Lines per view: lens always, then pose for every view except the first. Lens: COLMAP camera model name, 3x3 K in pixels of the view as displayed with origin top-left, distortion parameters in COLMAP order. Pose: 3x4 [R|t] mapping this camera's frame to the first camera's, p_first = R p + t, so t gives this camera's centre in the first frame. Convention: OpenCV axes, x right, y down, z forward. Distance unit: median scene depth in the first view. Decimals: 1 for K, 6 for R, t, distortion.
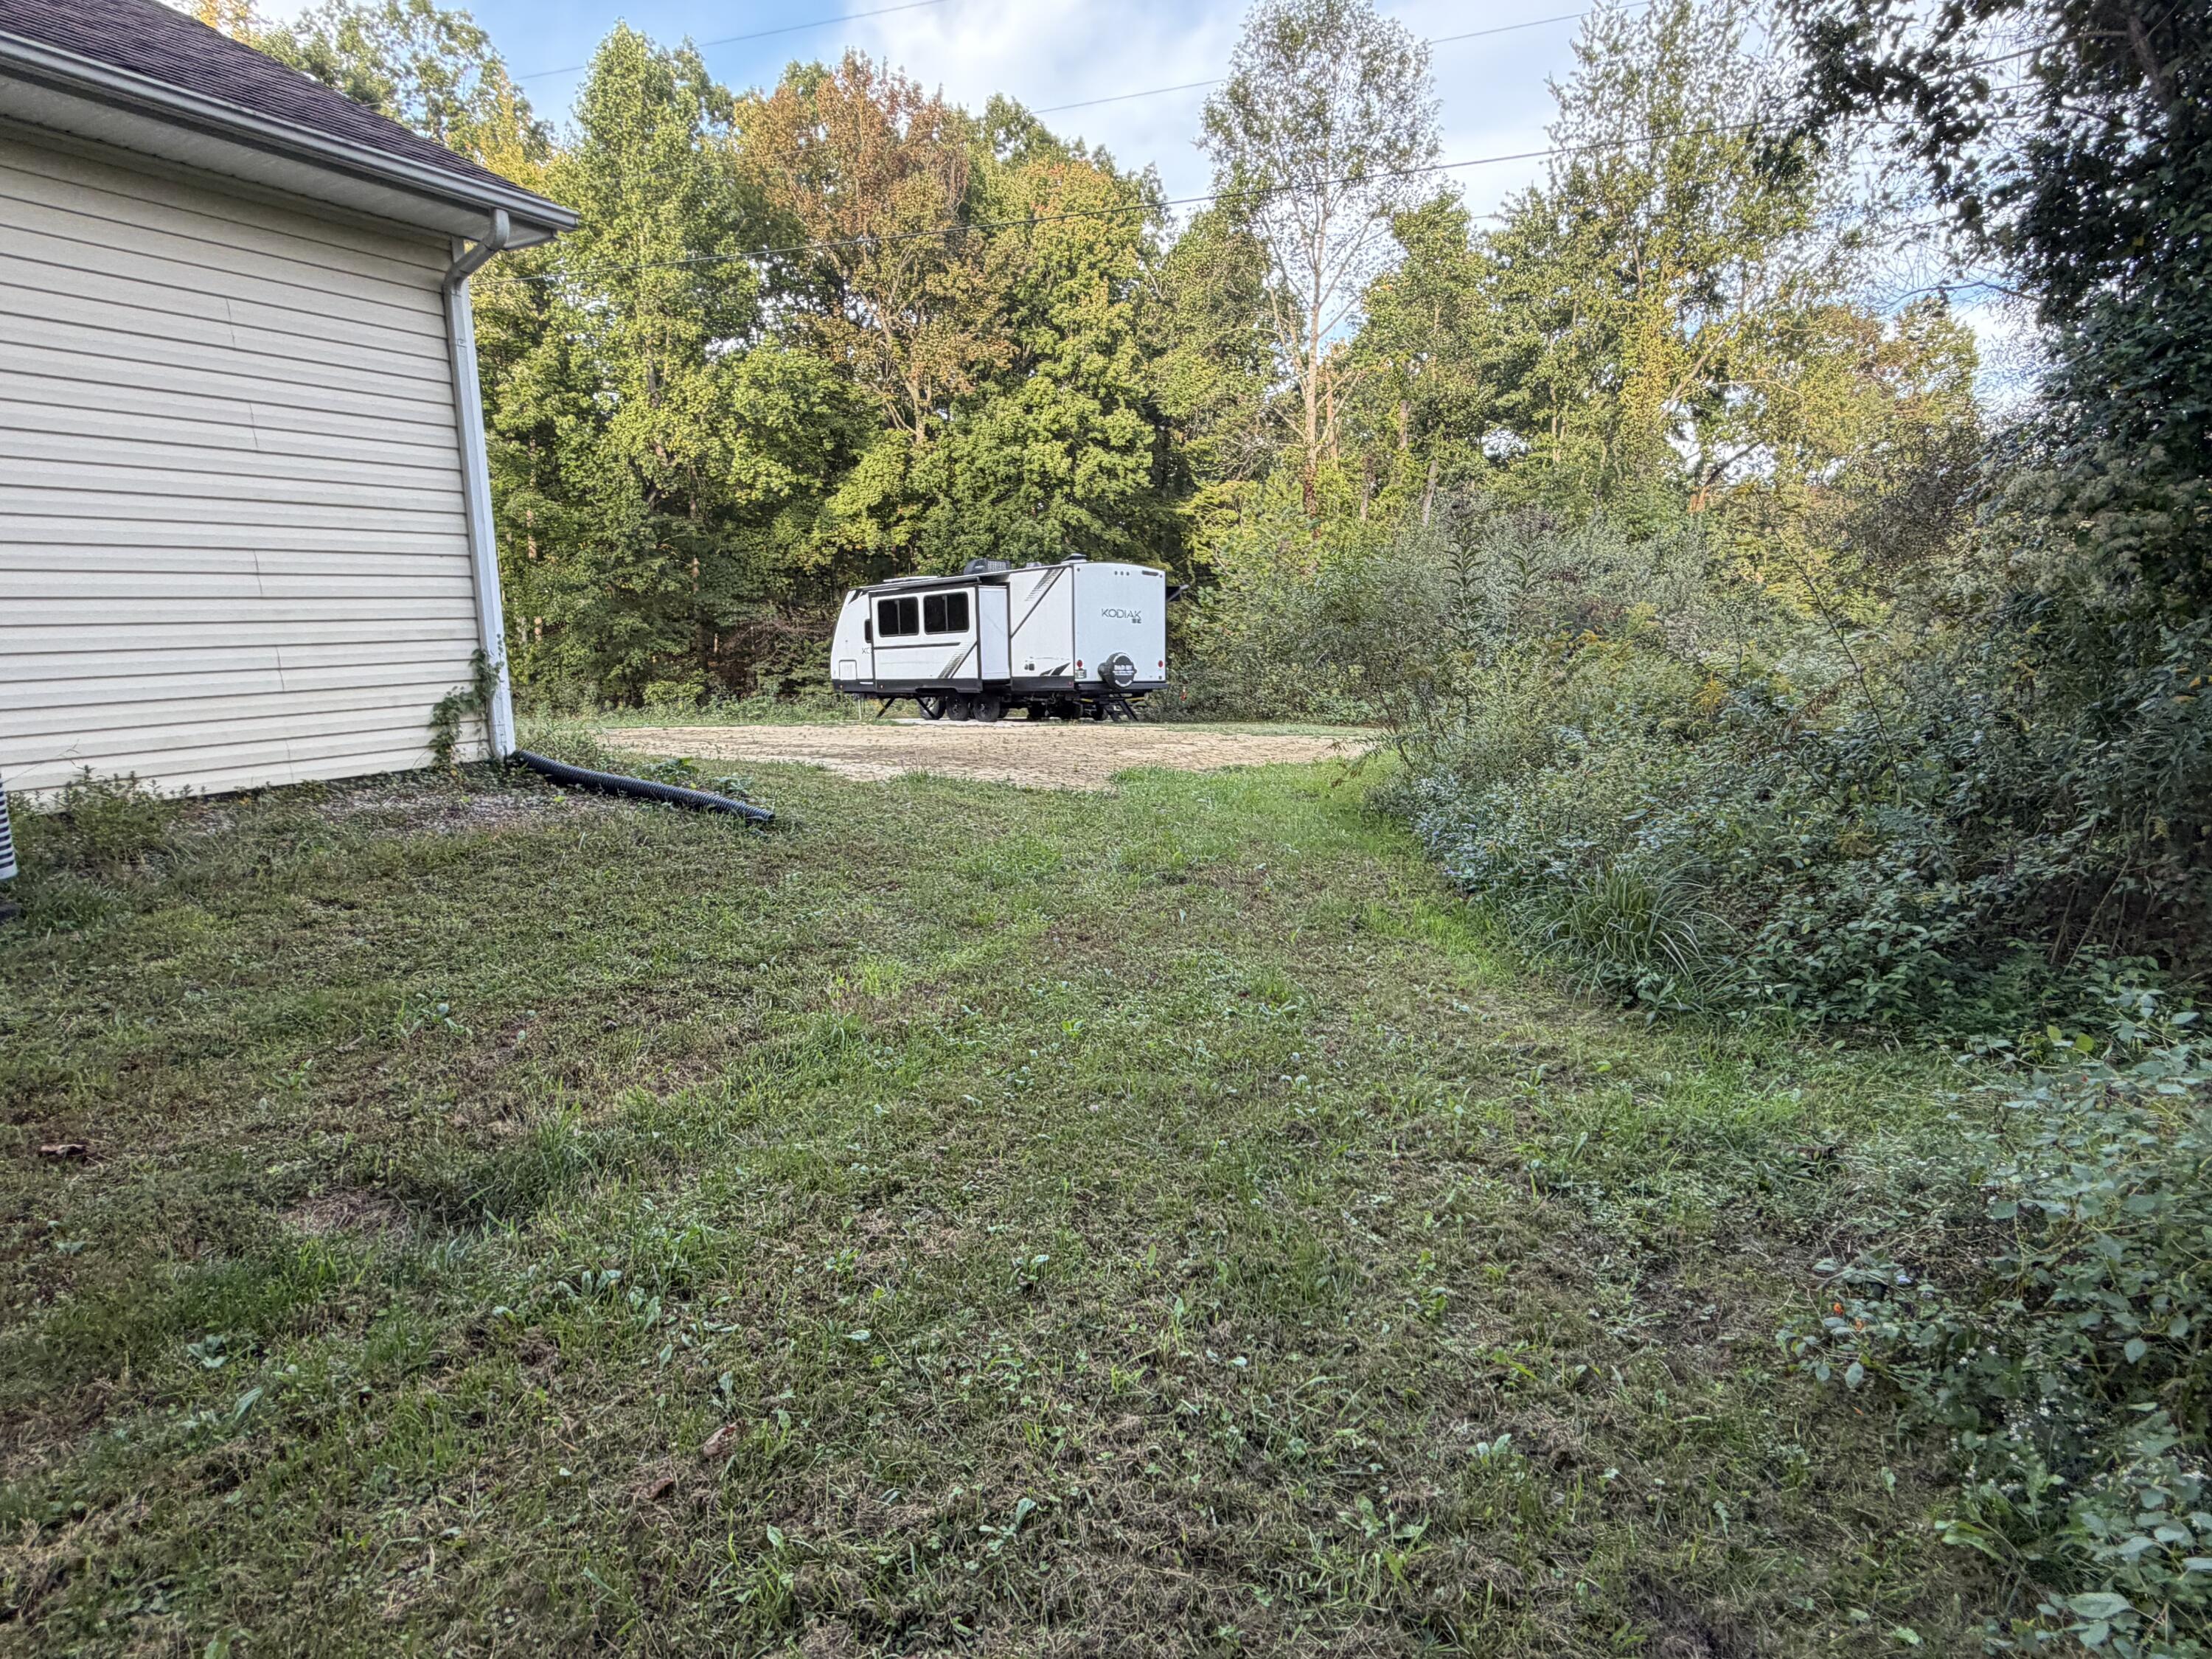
lens RADIAL K [[1173.2, 0, 1094.1], [0, 1173.2, 827.0], [0, 0, 1]] dist [0.002535, -0.001130]
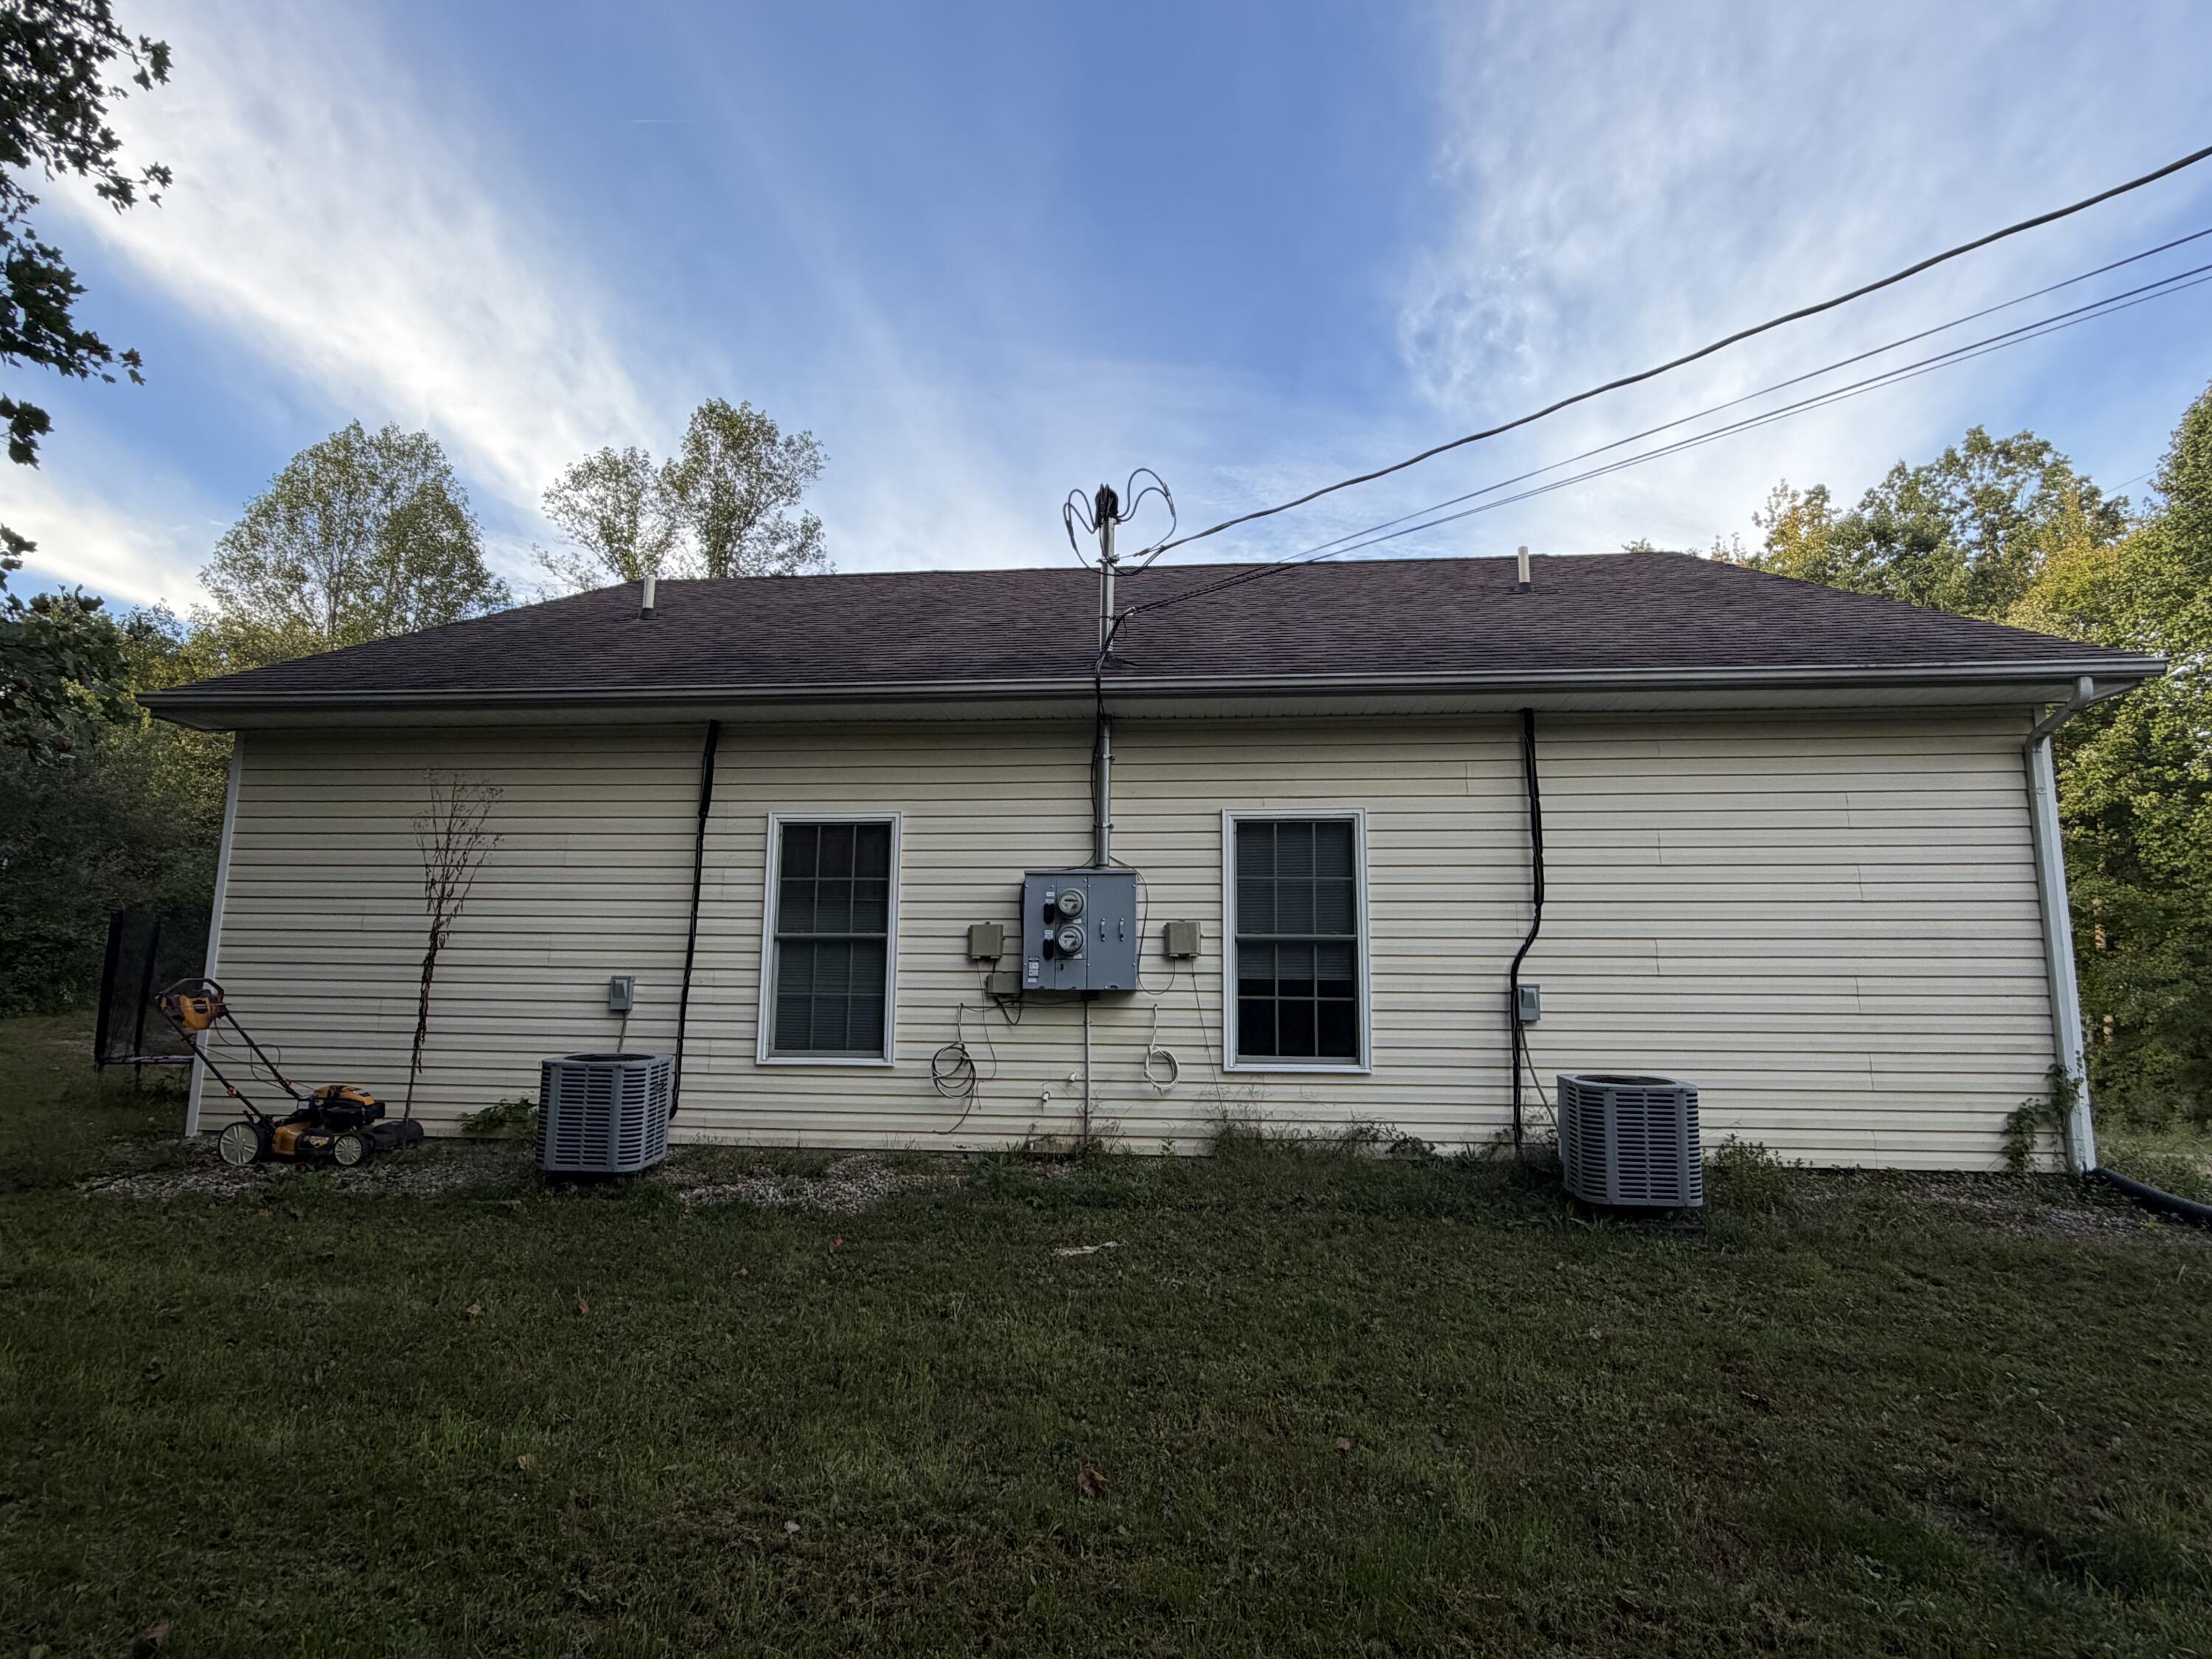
lens RADIAL K [[1173.2, 0, 1094.1], [0, 1173.2, 827.0], [0, 0, 1]] dist [0.002535, -0.001130]
pose [[0.417138, -0.115876, -0.901426, 0.020901], [-0.178727, 0.962012, -0.206371, 0.003558], [0.891096, 0.247195, 0.380582, -0.051278]]
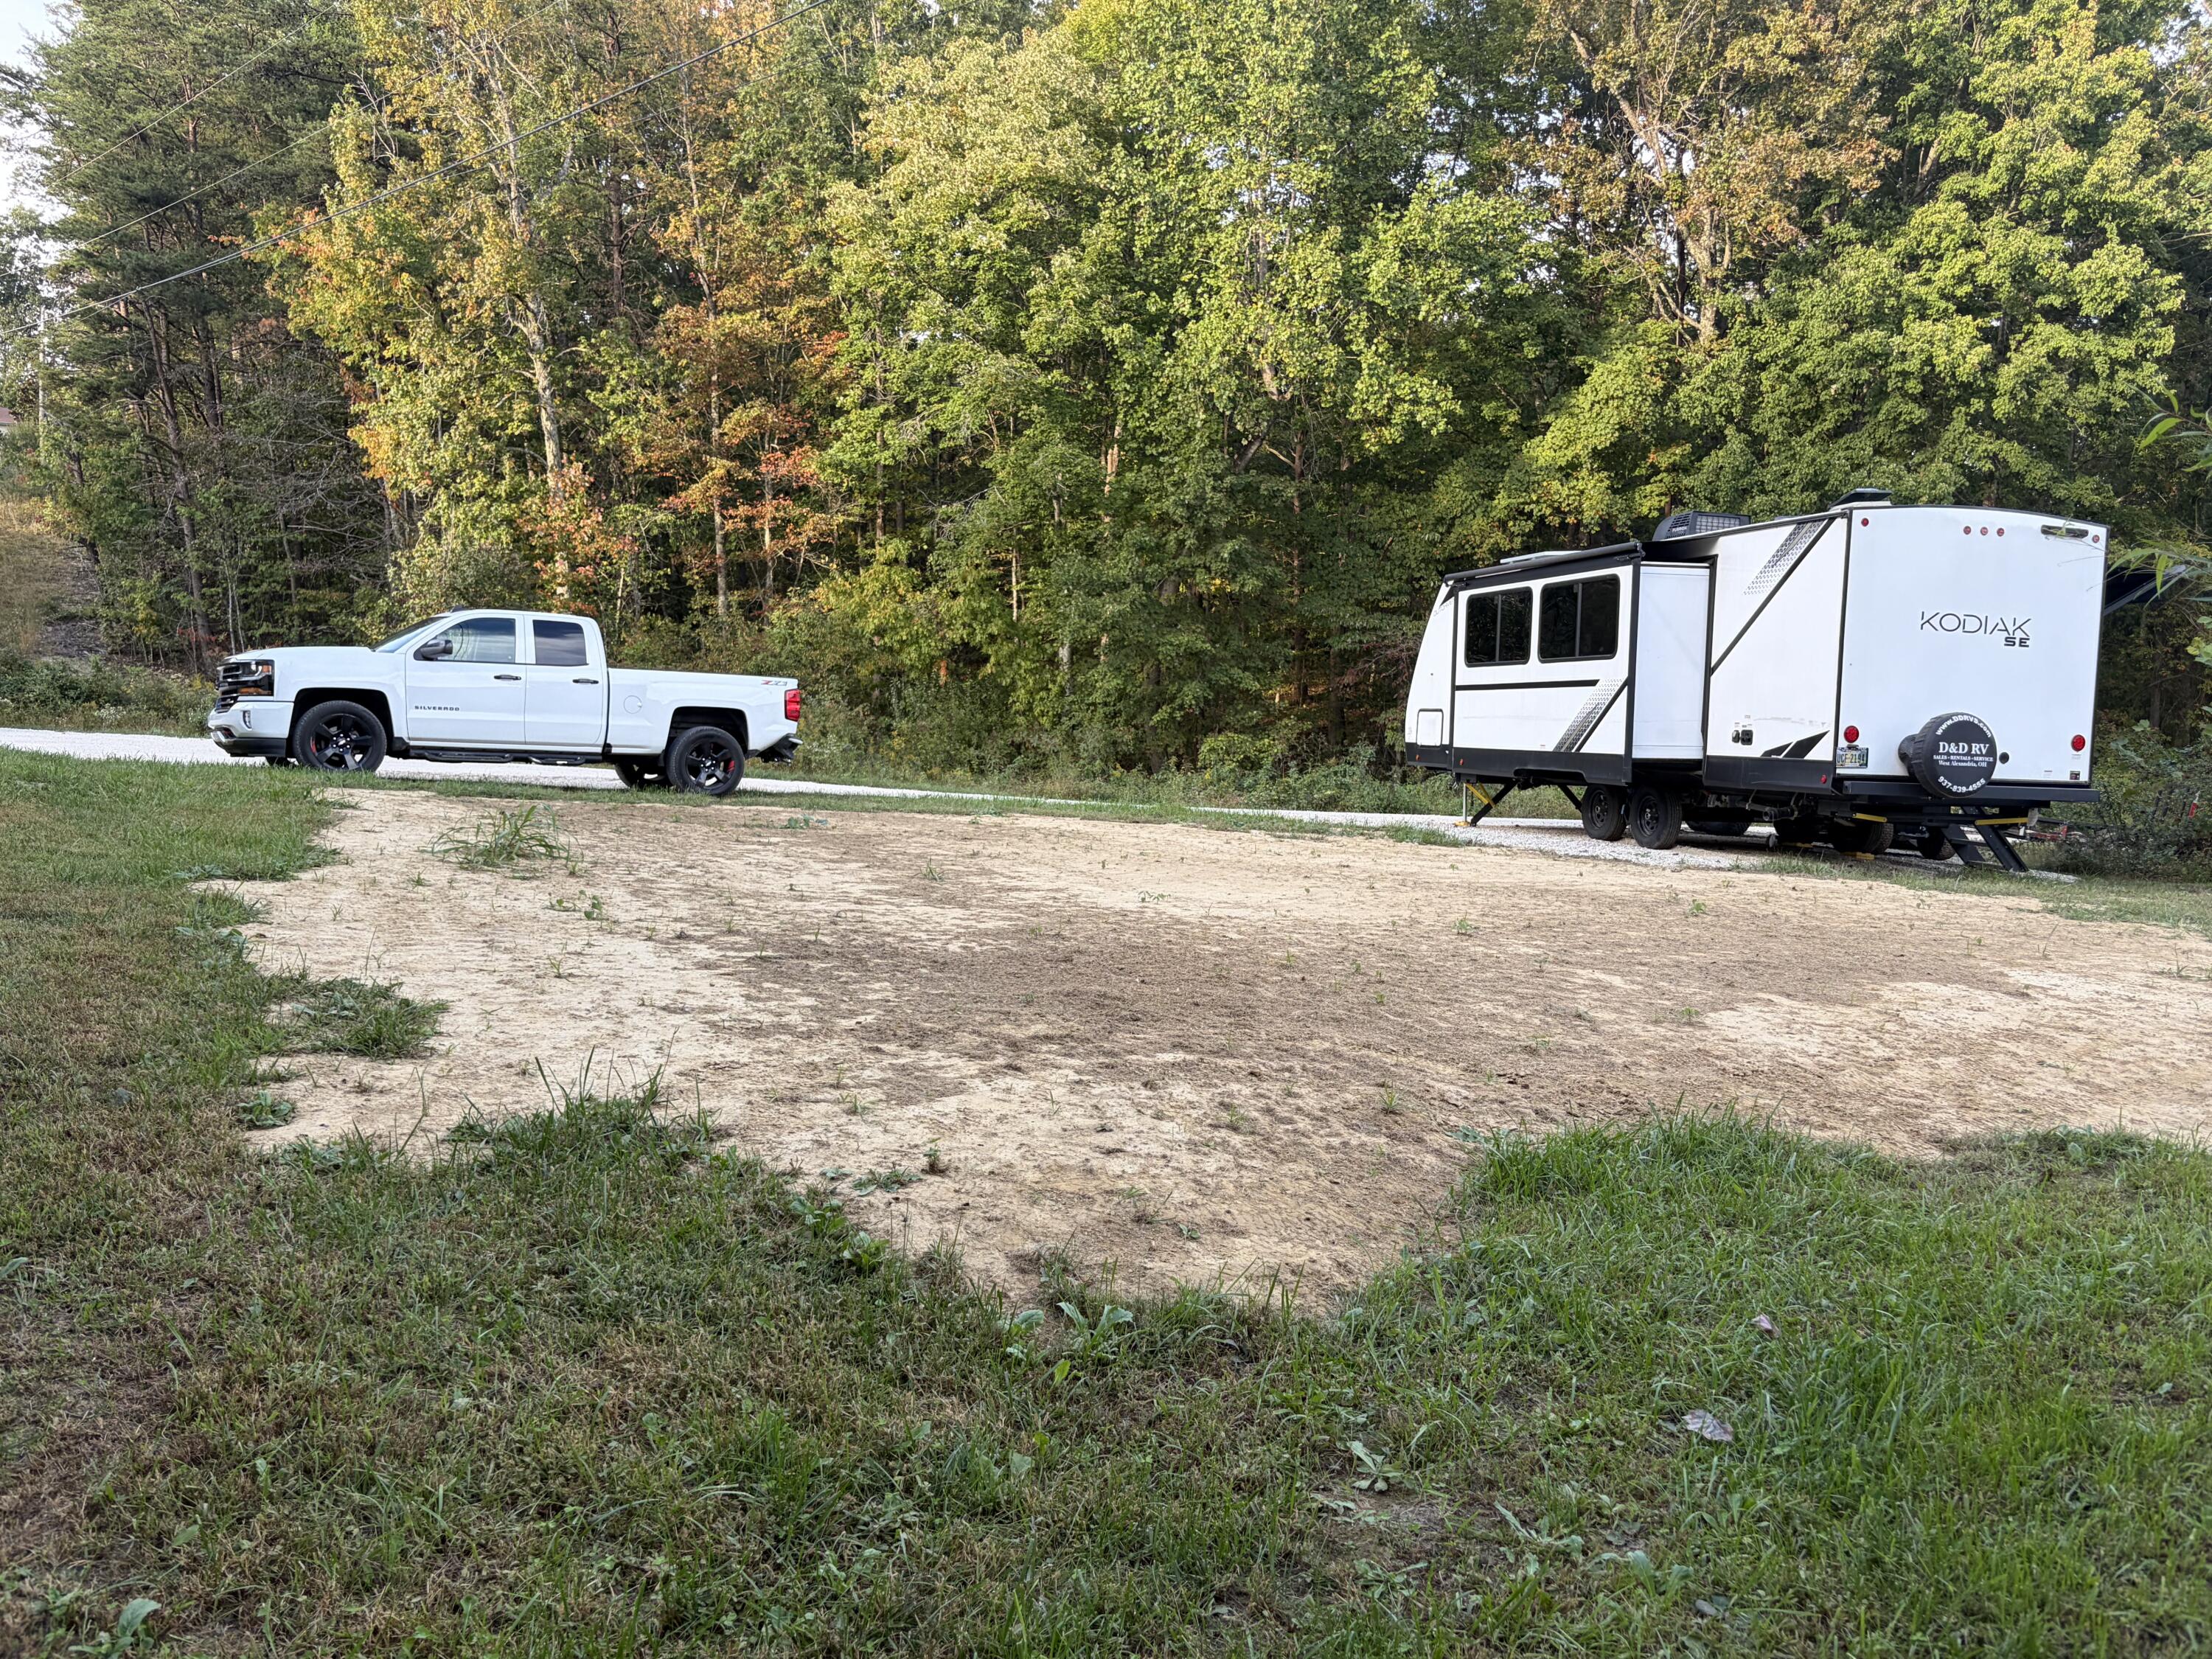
lens RADIAL K [[1698.0, 0, 1106.0], [0, 1698.0, 829.5], [0, 0, 1]] dist [0.046990, -0.051986]
pose [[0.866655, 0.074931, -0.493249, 0.037111], [-0.109019, 0.993207, -0.040669, -0.027635], [0.486851, 0.089020, 0.868937, 0.181121]]
